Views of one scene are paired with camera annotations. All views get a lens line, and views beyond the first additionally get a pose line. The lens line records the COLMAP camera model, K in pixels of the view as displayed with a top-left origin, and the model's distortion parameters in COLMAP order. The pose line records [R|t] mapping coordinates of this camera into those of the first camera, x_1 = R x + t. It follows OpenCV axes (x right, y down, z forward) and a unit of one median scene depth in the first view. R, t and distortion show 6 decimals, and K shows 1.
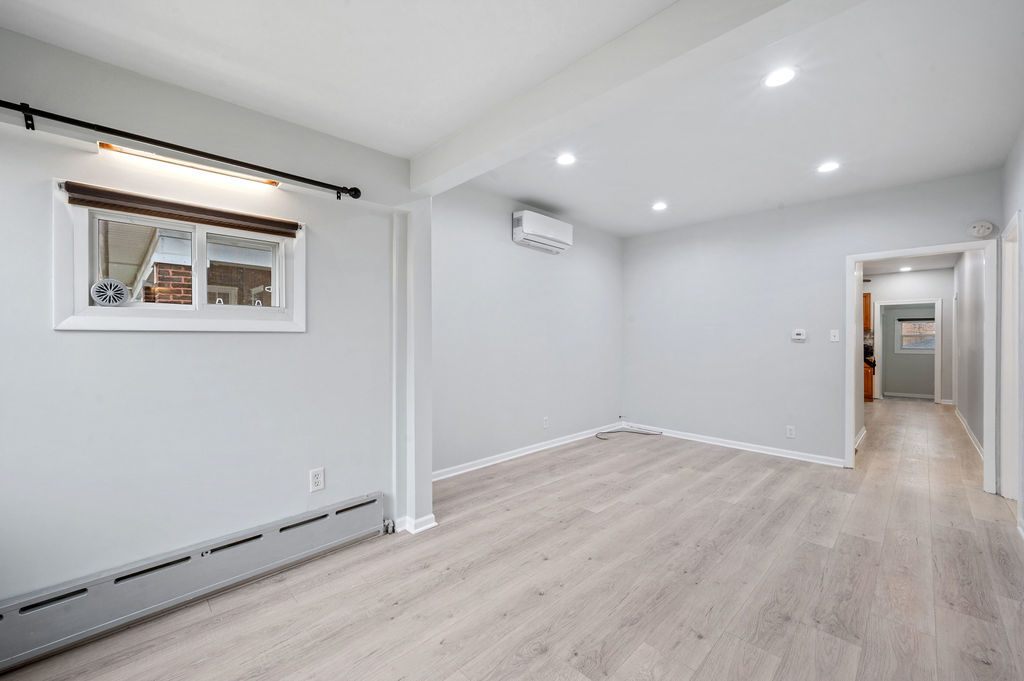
lens RADIAL K [[405.5, 0, 511.9], [0, 405.5, 338.6], [0, 0, 1]] dist [-0.002012, 0.000330]
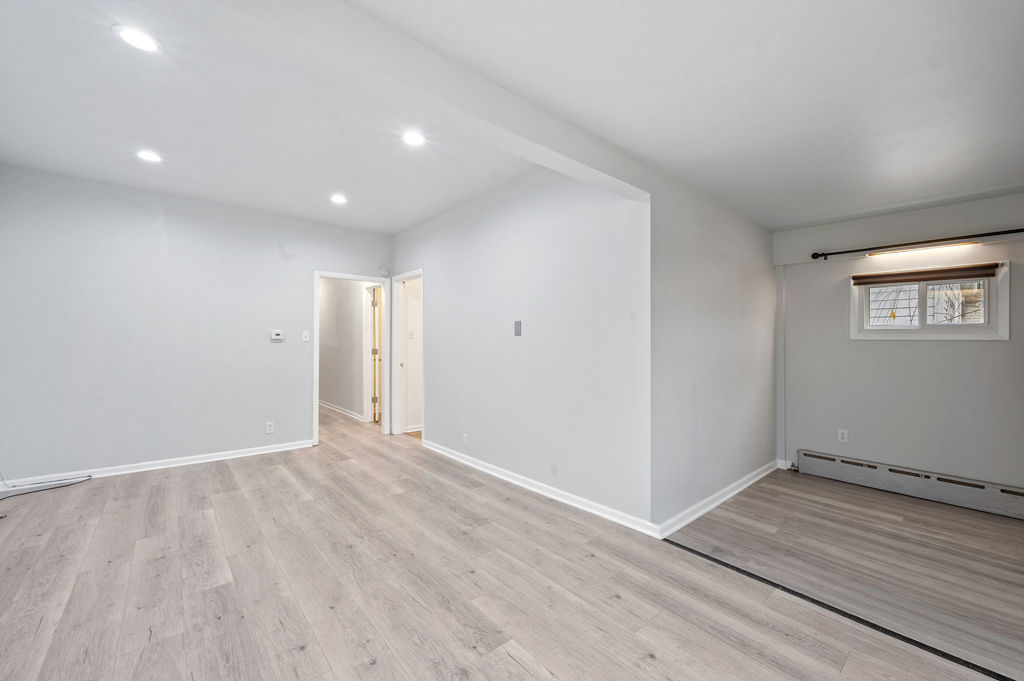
lens RADIAL K [[405.5, 0, 507.1], [0, 405.5, 343.6], [0, 0, 1]] dist [-0.002012, 0.000330]
pose [[0.079693, -0.008505, 0.996783, -0.434596], [-0.005471, 0.999945, 0.008969, -0.001194], [-0.996804, -0.006169, 0.079642, 0.427519]]
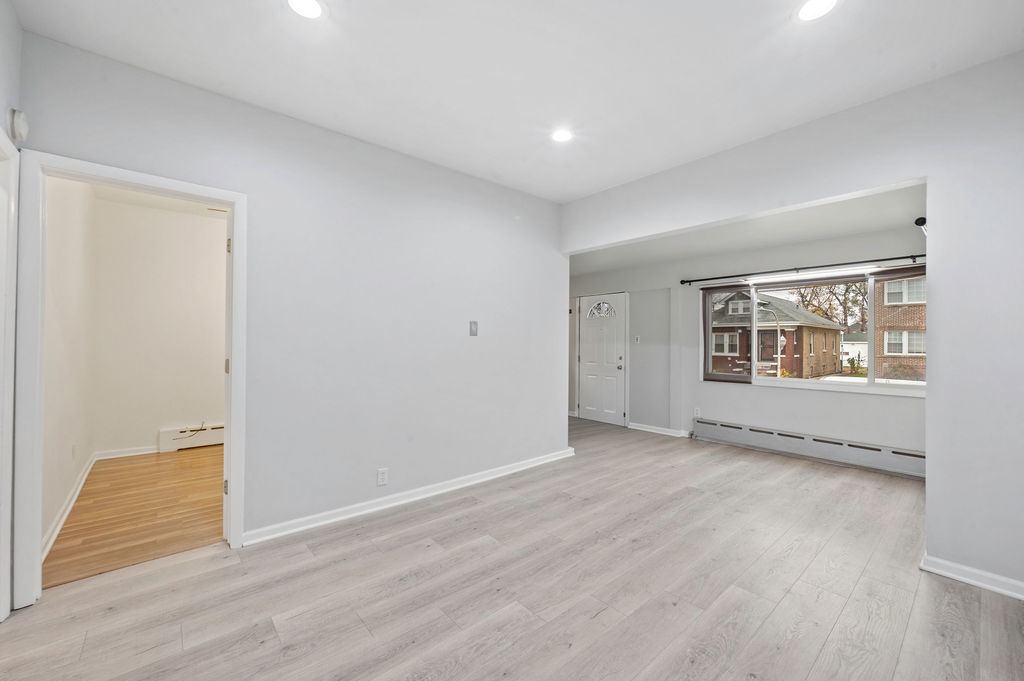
lens RADIAL K [[405.5, 0, 511.0], [0, 405.5, 341.1], [0, 0, 1]] dist [-0.002012, 0.000330]
pose [[-0.997332, -0.011364, 0.072106, 0.515417], [-0.011893, 0.999905, -0.006906, 0.006381], [-0.072020, -0.007745, -0.997373, 1.628657]]
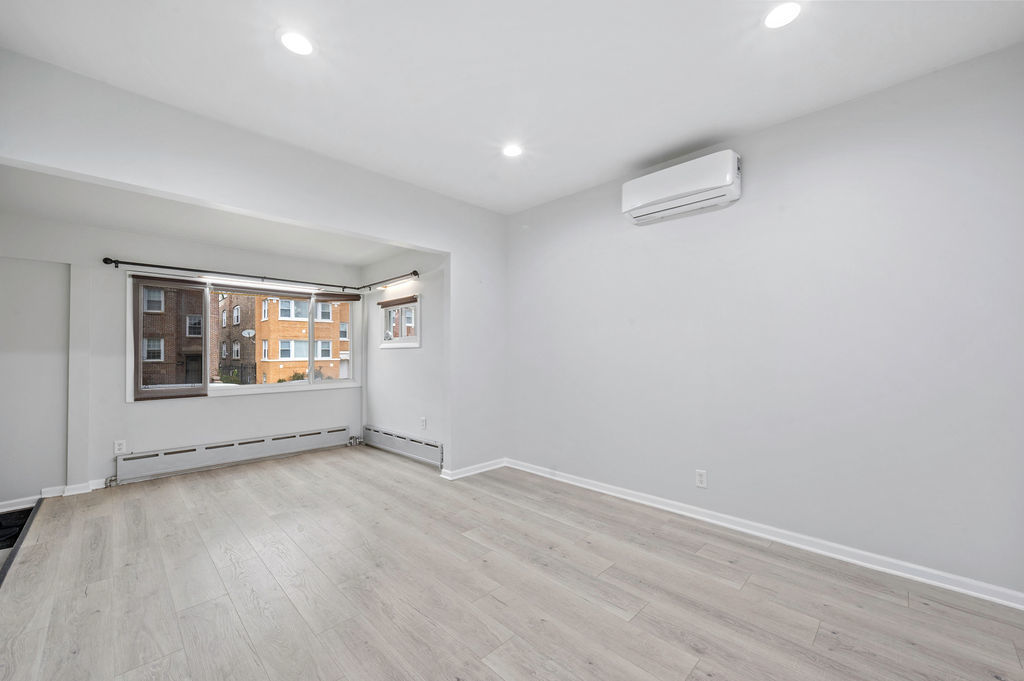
lens RADIAL K [[405.5, 0, 508.8], [0, 405.5, 346.0], [0, 0, 1]] dist [-0.002012, 0.000330]
pose [[0.003312, -0.016501, -0.999858, 1.077621], [0.006951, 0.999840, -0.016477, 0.009368], [0.999970, -0.006896, 0.003426, 1.032753]]
